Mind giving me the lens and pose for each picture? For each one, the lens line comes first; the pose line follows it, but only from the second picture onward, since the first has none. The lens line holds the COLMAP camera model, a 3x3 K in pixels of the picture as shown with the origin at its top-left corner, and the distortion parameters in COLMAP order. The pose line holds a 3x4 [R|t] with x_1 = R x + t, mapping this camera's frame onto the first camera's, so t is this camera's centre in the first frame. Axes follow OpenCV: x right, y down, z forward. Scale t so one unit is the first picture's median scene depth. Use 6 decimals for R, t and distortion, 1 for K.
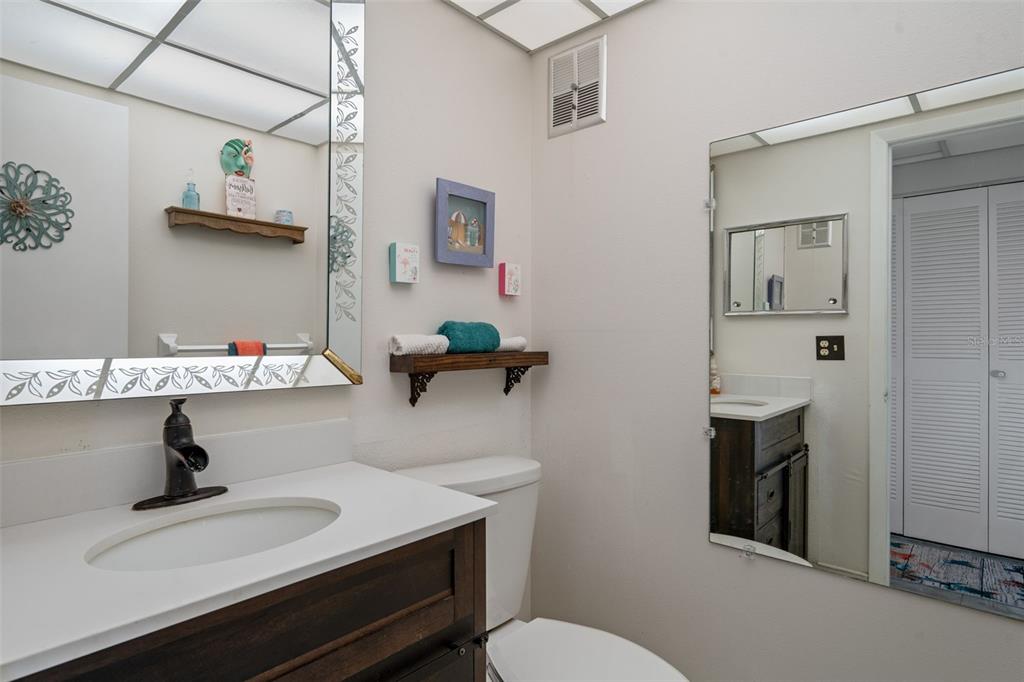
lens RADIAL K [[557.1, 0, 518.2], [0, 557.1, 338.0], [0, 0, 1]] dist [0.001519, 0.002784]
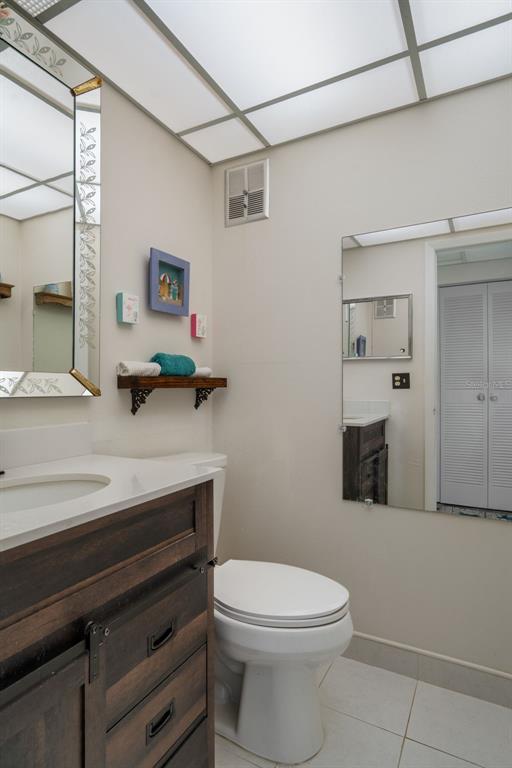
lens RADIAL K [[417.8, 0, 253.0], [0, 417.8, 384.9], [0, 0, 1]] dist [0.001519, 0.002784]
pose [[0.976487, 0.006499, 0.215476, -0.111524], [-0.005769, 0.999975, -0.004019, 0.046916], [-0.215497, 0.002681, 0.976501, -0.045329]]
